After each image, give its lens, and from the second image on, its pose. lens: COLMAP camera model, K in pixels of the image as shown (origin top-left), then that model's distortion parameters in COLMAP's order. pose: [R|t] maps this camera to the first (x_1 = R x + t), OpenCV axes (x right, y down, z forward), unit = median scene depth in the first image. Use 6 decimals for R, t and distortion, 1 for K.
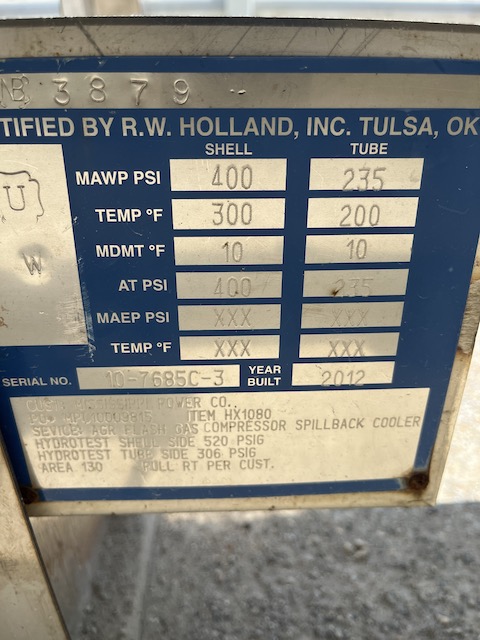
lens RADIAL K [[515.0, 0, 240.0], [0, 515.0, 320.0], [0, 0, 1]] dist [0.048230, -0.110435]
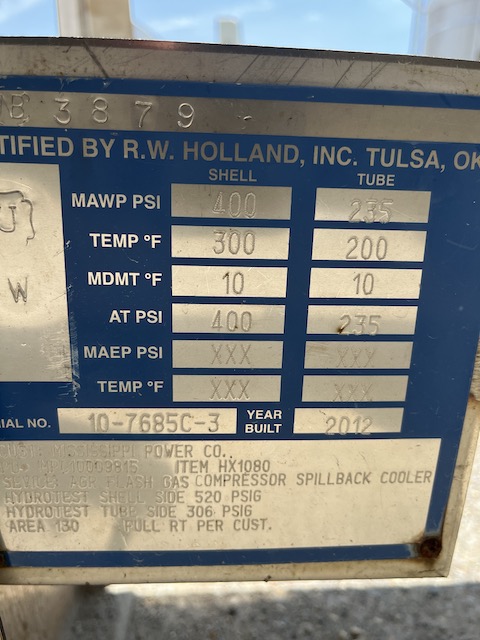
lens RADIAL K [[515.0, 0, 240.0], [0, 515.0, 320.0], [0, 0, 1]] dist [0.048230, -0.110435]
pose [[0.999339, 0.021362, 0.029413, -0.027210], [-0.016718, 0.988553, -0.149945, 0.073176], [-0.032280, 0.149354, 0.988257, 0.072728]]
